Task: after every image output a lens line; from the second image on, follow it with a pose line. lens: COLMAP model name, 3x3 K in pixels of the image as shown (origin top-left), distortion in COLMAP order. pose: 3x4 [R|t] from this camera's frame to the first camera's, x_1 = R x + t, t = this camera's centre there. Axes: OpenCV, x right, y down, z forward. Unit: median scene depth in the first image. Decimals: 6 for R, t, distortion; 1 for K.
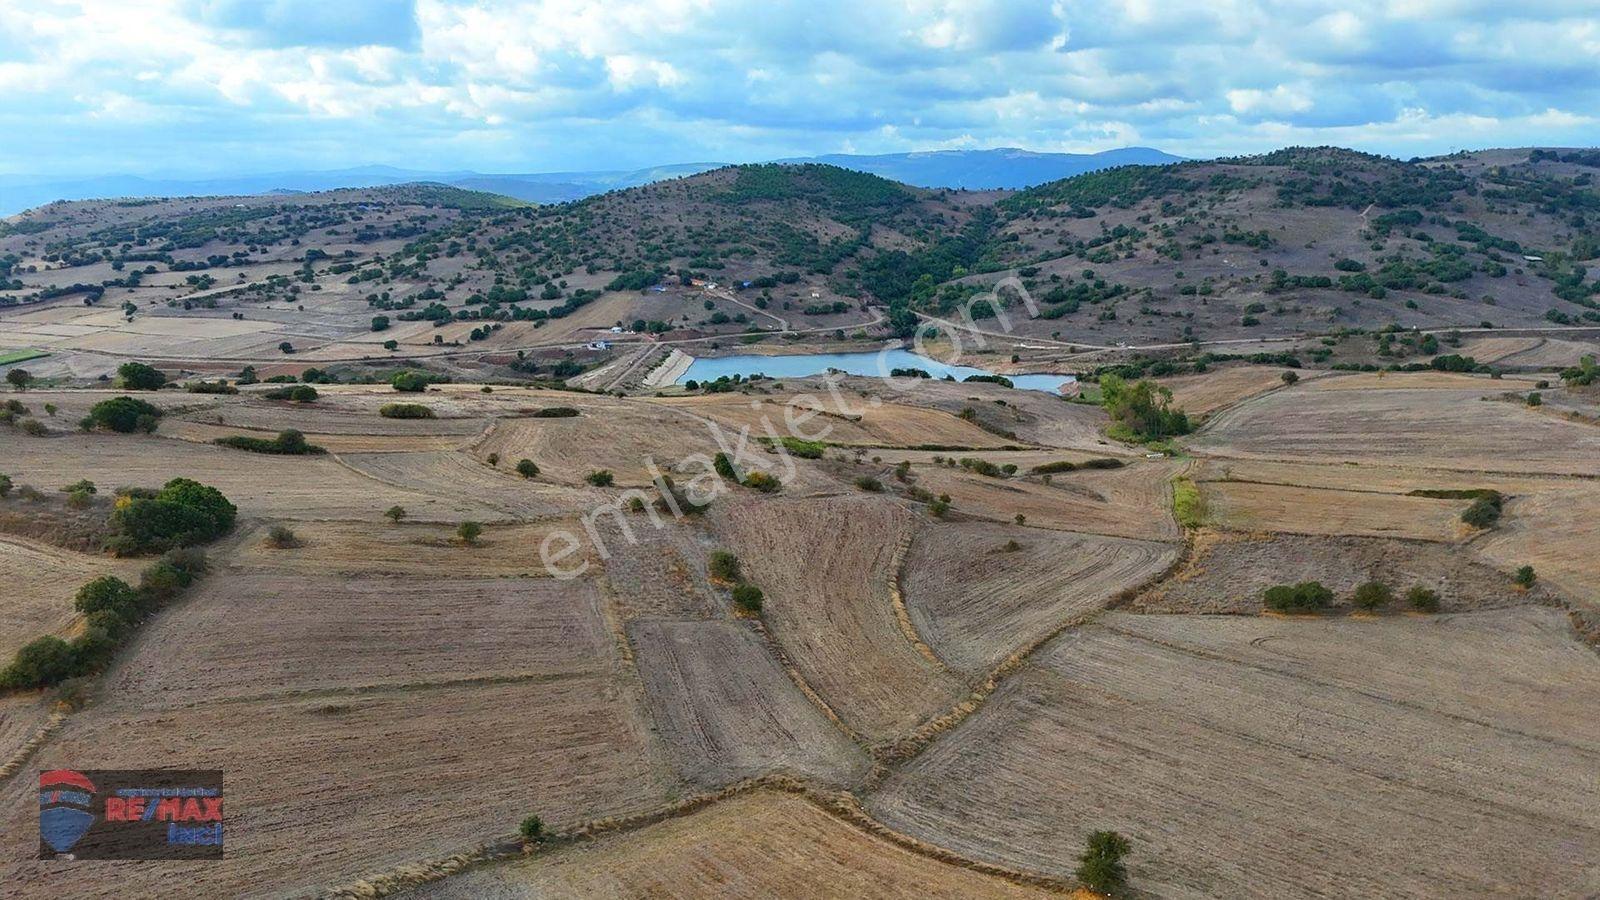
lens RADIAL K [[1171.9, 0, 794.2], [0, 1171.9, 453.7], [0, 0, 1]] dist [0.077056, -0.075074]
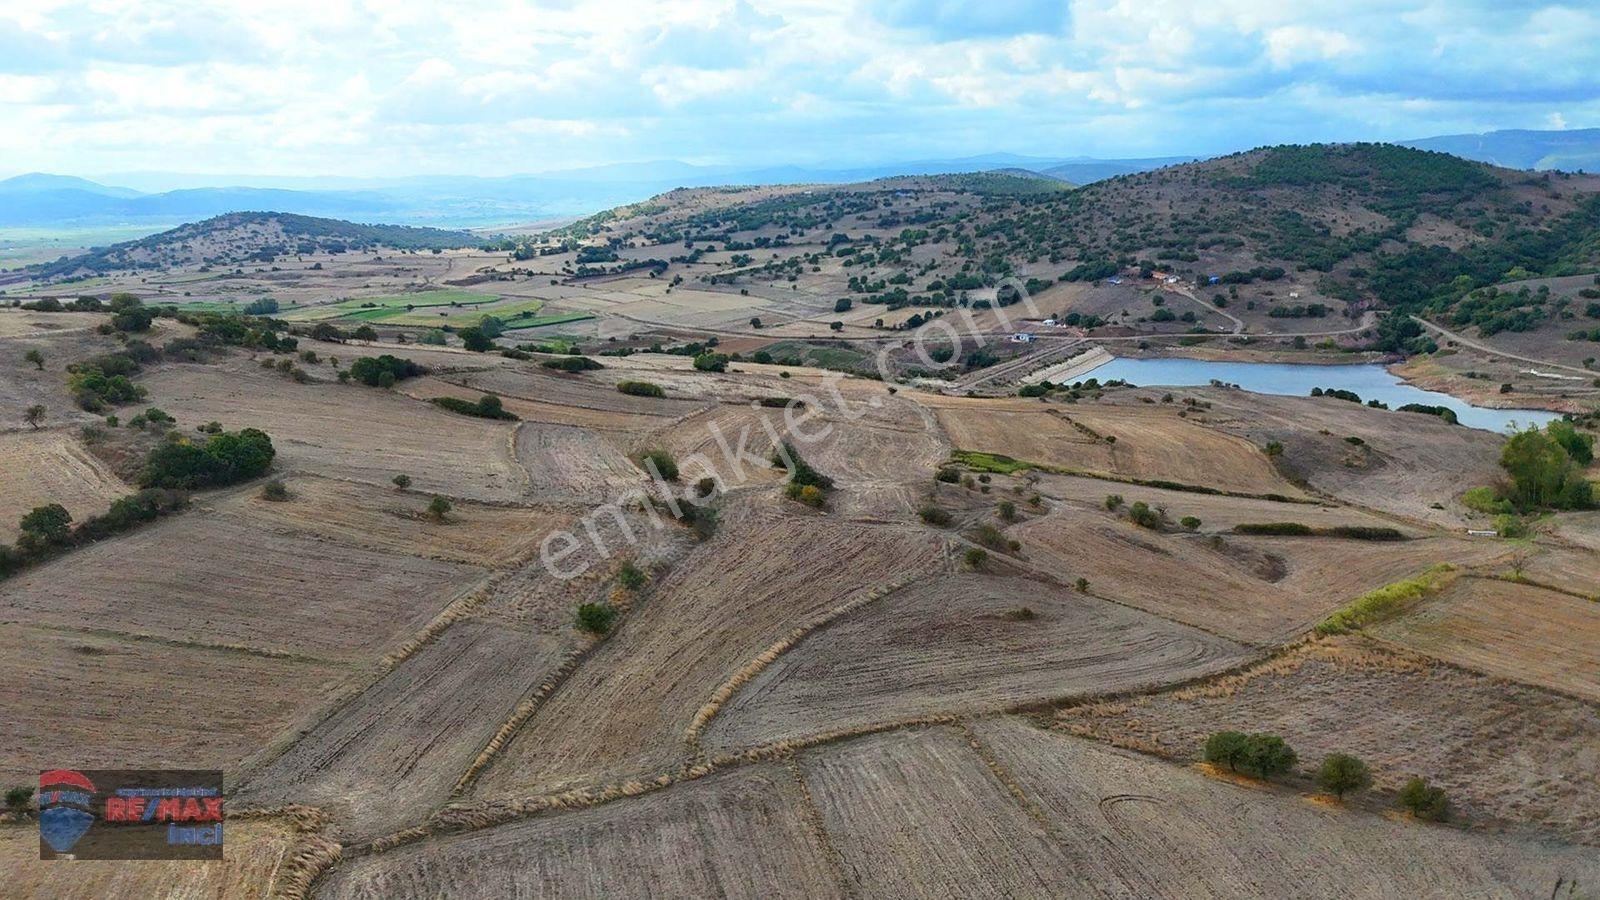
lens RADIAL K [[1171.9, 0, 798.3], [0, 1171.9, 458.3], [0, 0, 1]] dist [0.077056, -0.075074]
pose [[0.876269, 0.113368, -0.468294, 0.132945], [-0.106121, 0.993469, 0.041934, -0.014933], [0.469990, 0.012950, 0.882577, 0.063795]]
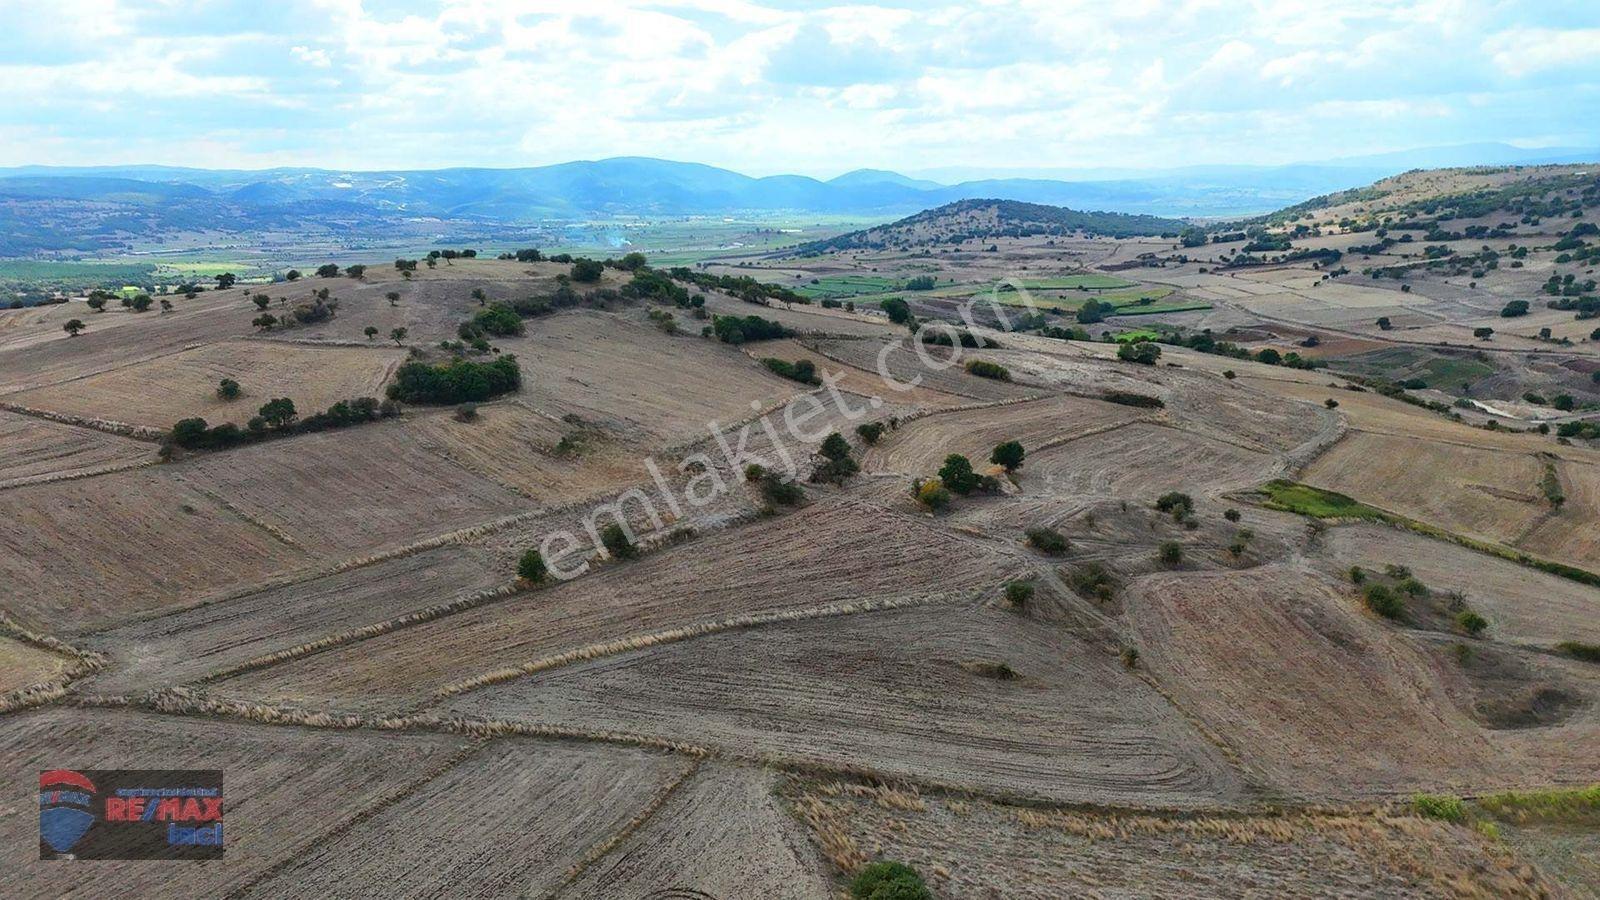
lens RADIAL K [[1171.9, 0, 801.2], [0, 1171.9, 476.3], [0, 0, 1]] dist [0.077056, -0.075074]
pose [[0.435914, 0.226469, -0.871028, 0.212908], [-0.191863, 0.968958, 0.155912, -0.032727], [0.879300, 0.099154, 0.465834, 0.189323]]
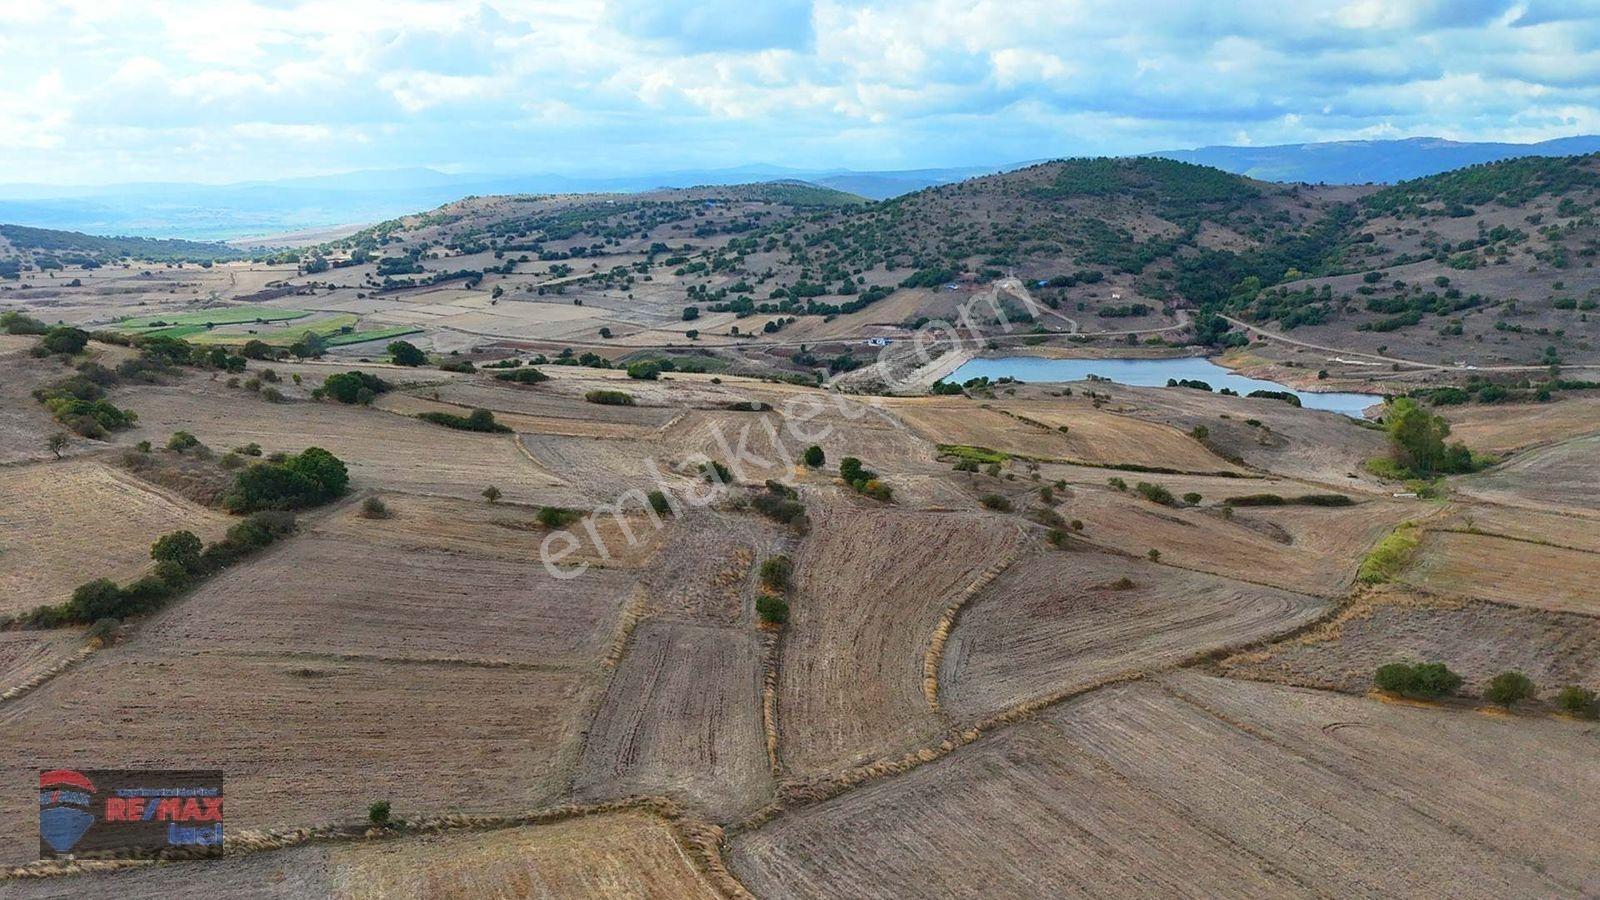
lens RADIAL K [[1171.9, 0, 797.2], [0, 1171.9, 451.9], [0, 0, 1]] dist [0.077056, -0.075074]
pose [[0.954219, 0.067858, -0.291308, 0.064351], [-0.067276, 0.997662, 0.012027, -0.005145], [0.291443, 0.008122, 0.956554, 0.019540]]
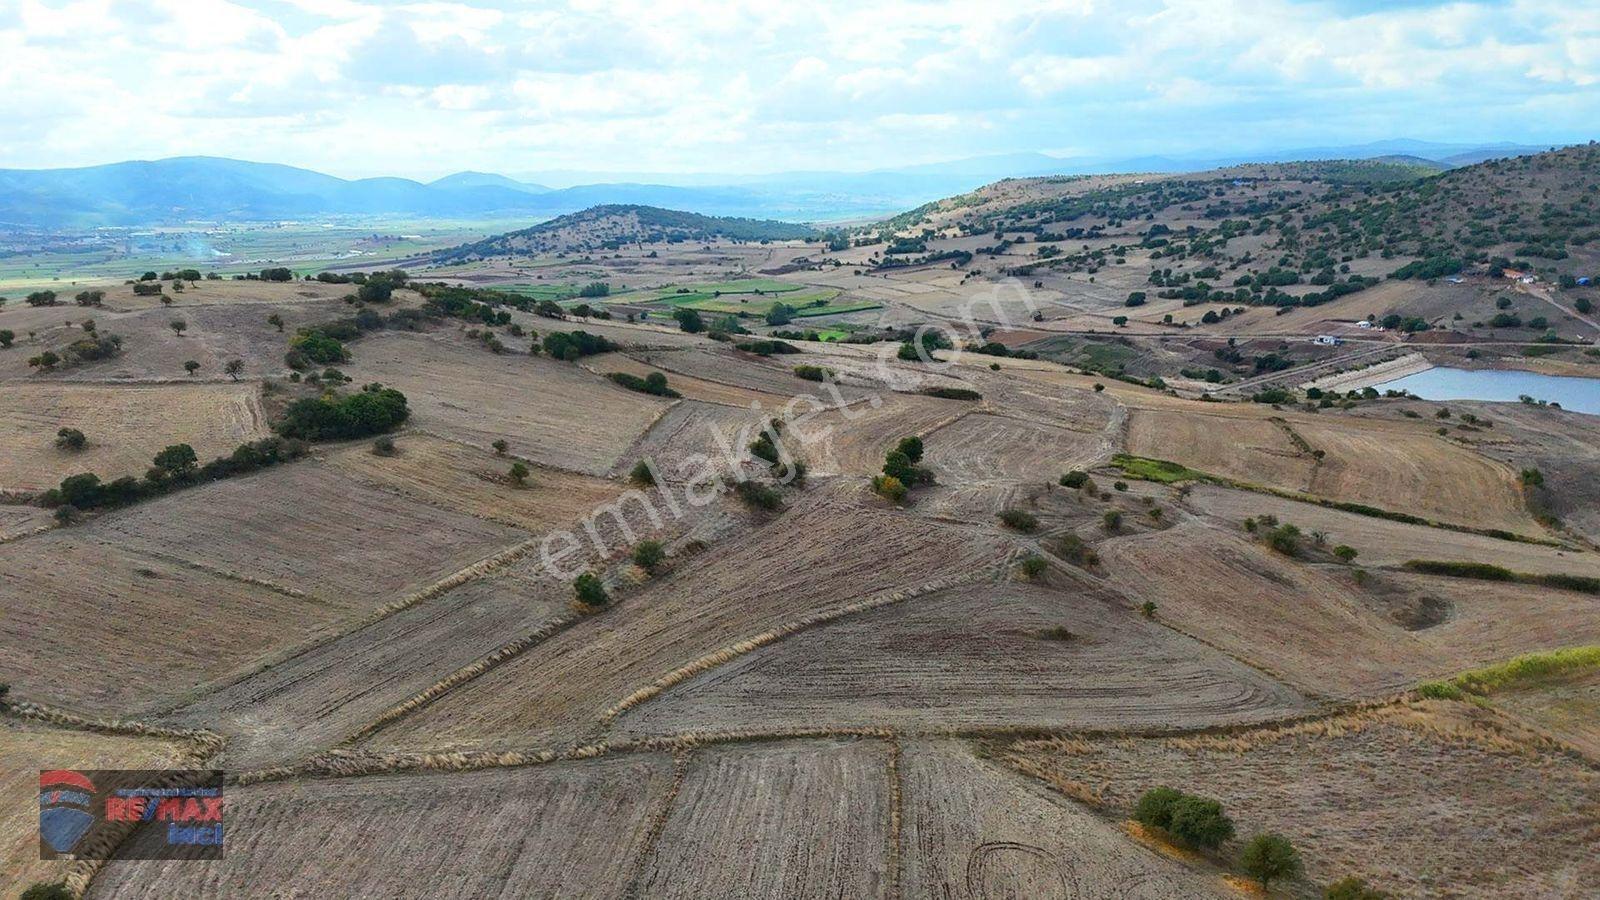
lens RADIAL K [[1171.9, 0, 800.0], [0, 1171.9, 465.8], [0, 0, 1]] dist [0.077056, -0.075074]
pose [[0.699733, 0.172103, -0.693364, 0.179281], [-0.152610, 0.984155, 0.090270, -0.021158], [0.697914, 0.042650, 0.714911, 0.112714]]
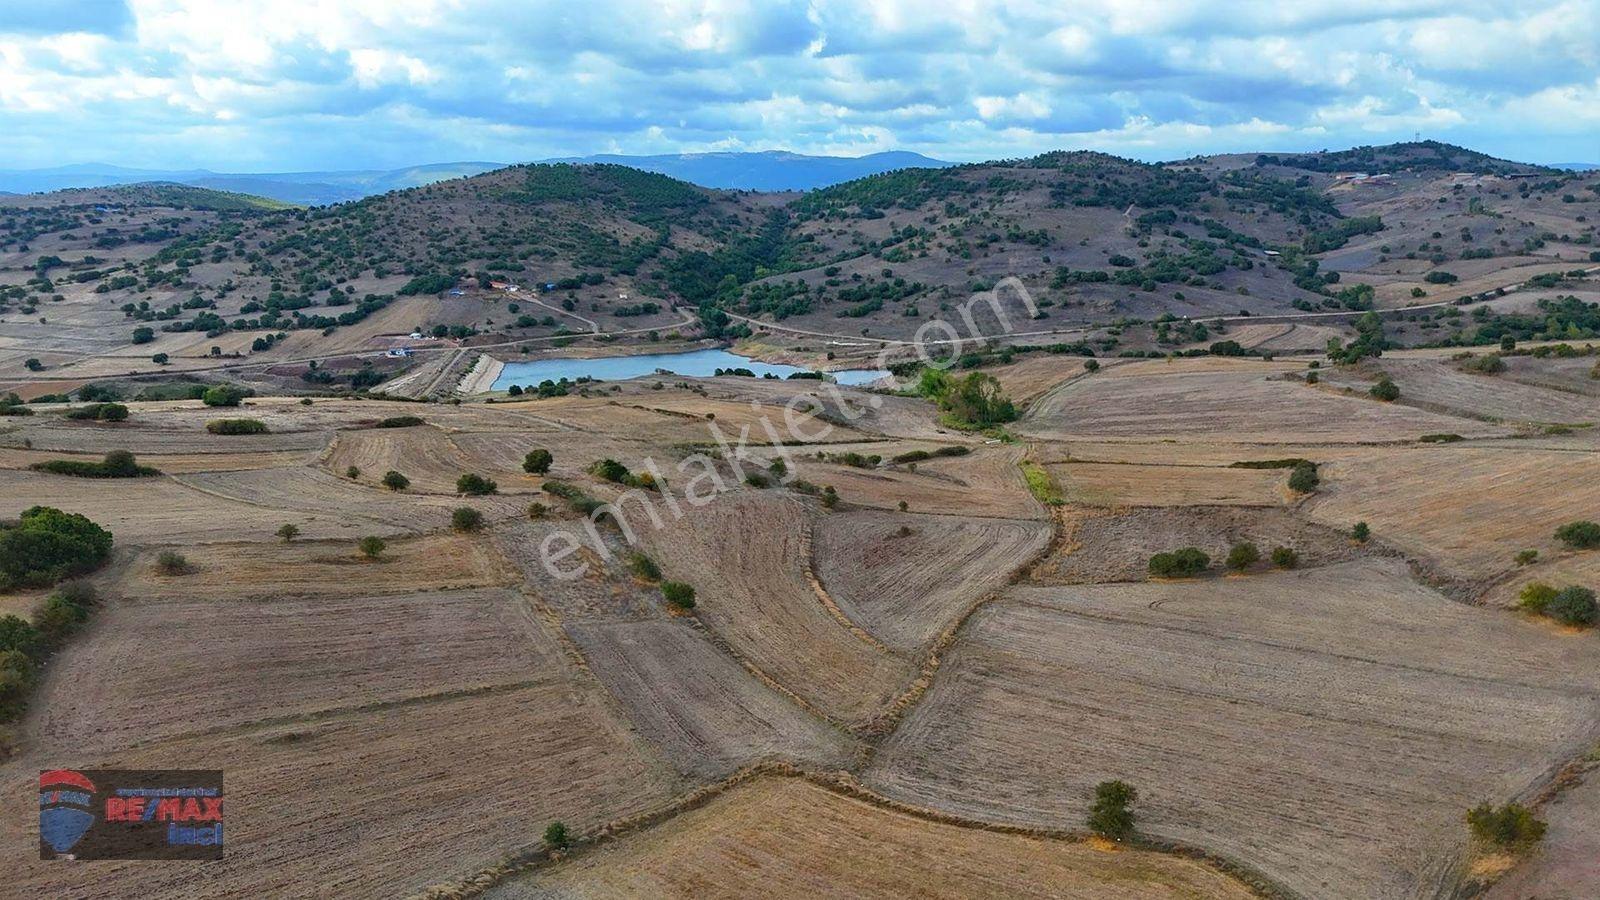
lens RADIAL K [[1171.9, 0, 793.1], [0, 1171.9, 457.7], [0, 0, 1]] dist [0.077056, -0.075074]
pose [[0.982039, -0.043368, 0.183624, -0.031459], [0.042982, 0.999057, 0.006082, 0.000764], [-0.183715, 0.001920, 0.982978, -0.001119]]
